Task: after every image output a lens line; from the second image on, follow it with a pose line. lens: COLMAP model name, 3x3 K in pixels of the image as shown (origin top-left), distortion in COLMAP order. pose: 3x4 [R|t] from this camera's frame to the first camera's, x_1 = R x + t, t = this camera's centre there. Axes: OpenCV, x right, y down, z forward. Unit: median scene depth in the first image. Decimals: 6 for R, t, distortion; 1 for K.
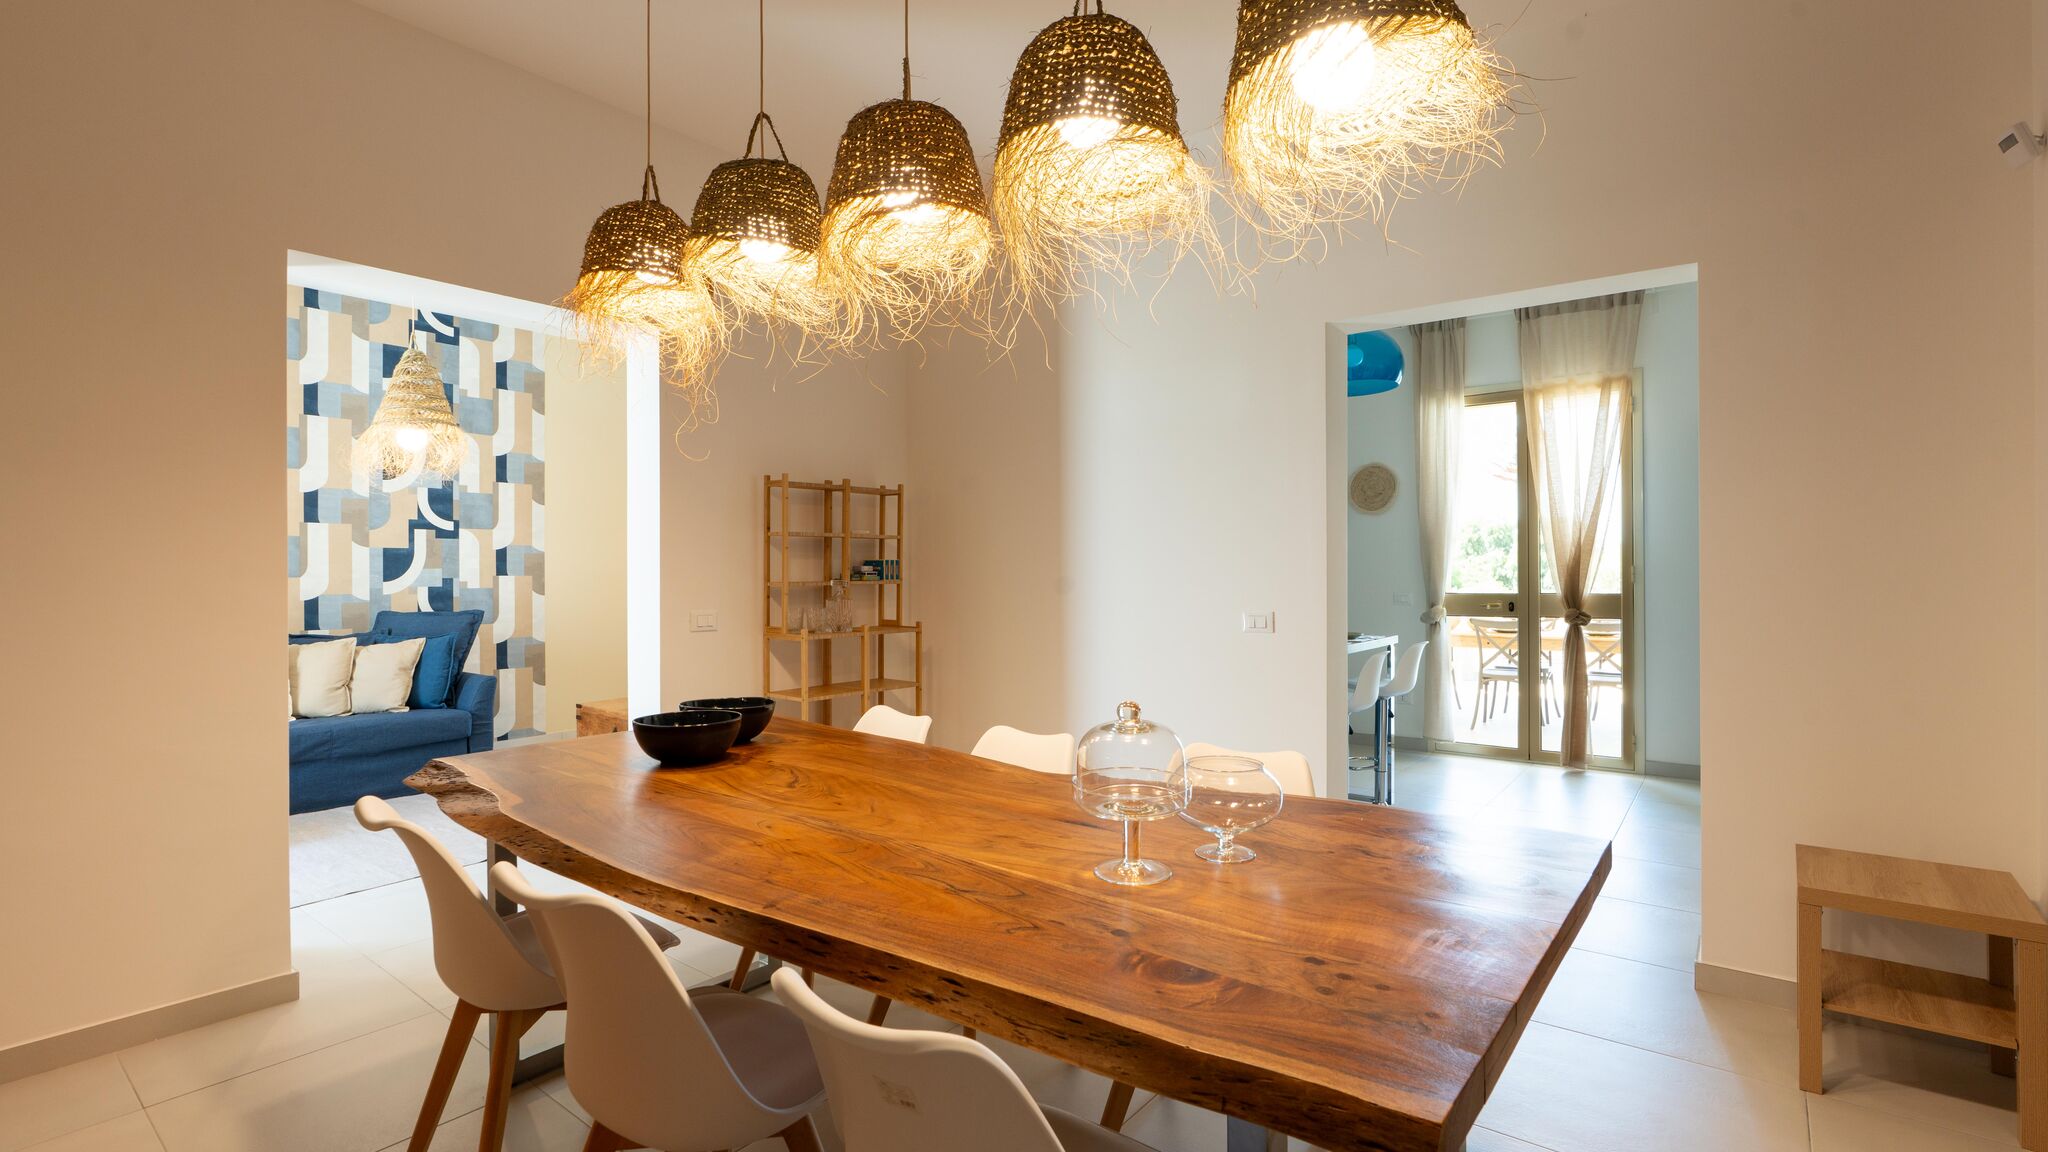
lens RADIAL K [[936.8, 0, 1031.4], [0, 936.8, 570.2], [0, 0, 1]] dist [0.002387, 0.000421]
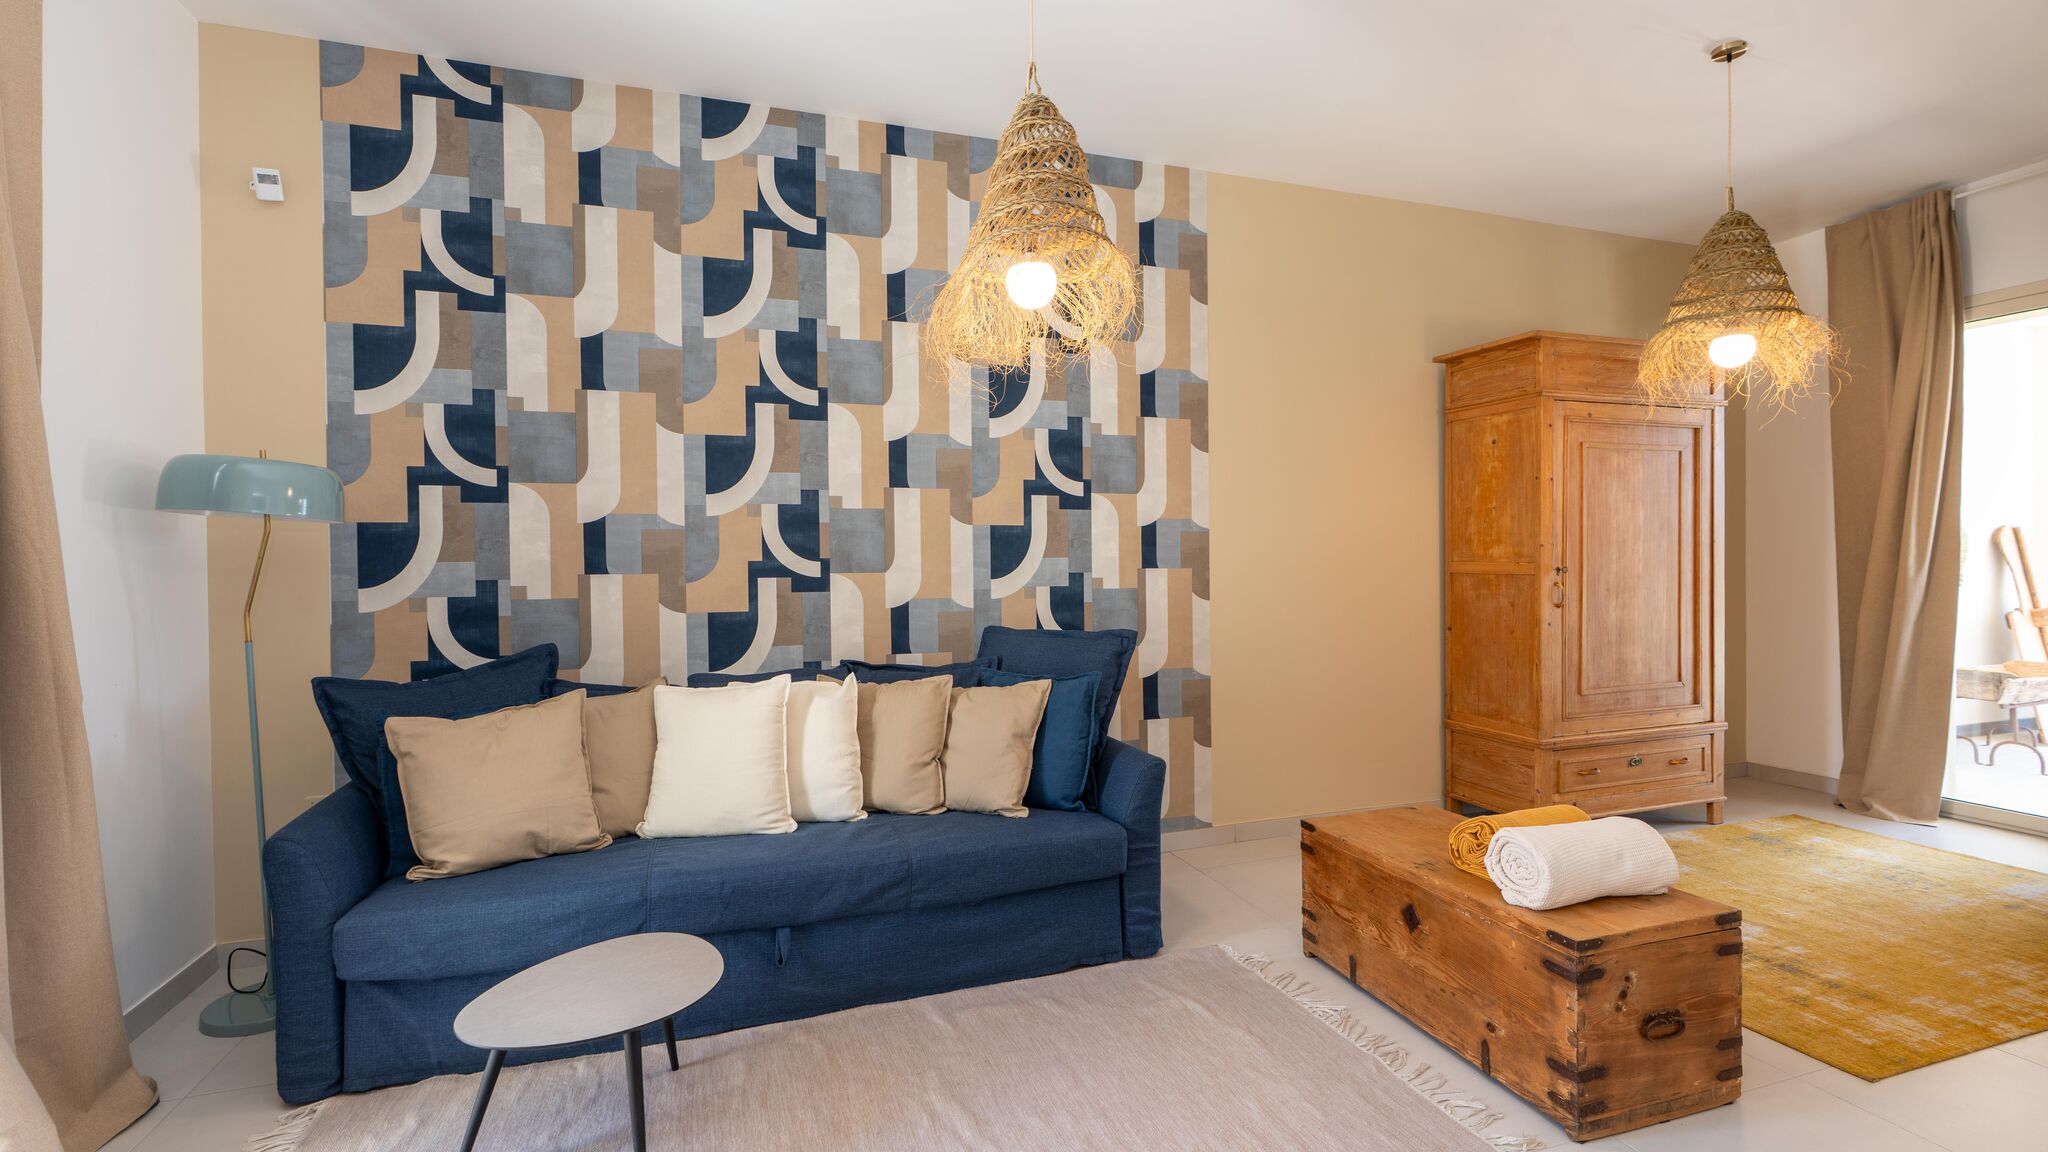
lens RADIAL K [[936.8, 0, 1031.4], [0, 936.8, 570.2], [0, 0, 1]] dist [0.002387, 0.000421]
pose [[0.839362, -0.001861, -0.543570, -0.333783], [0.008370, 0.999920, 0.009501, 0.000593], [0.543509, -0.012524, 0.839310, 0.497672]]
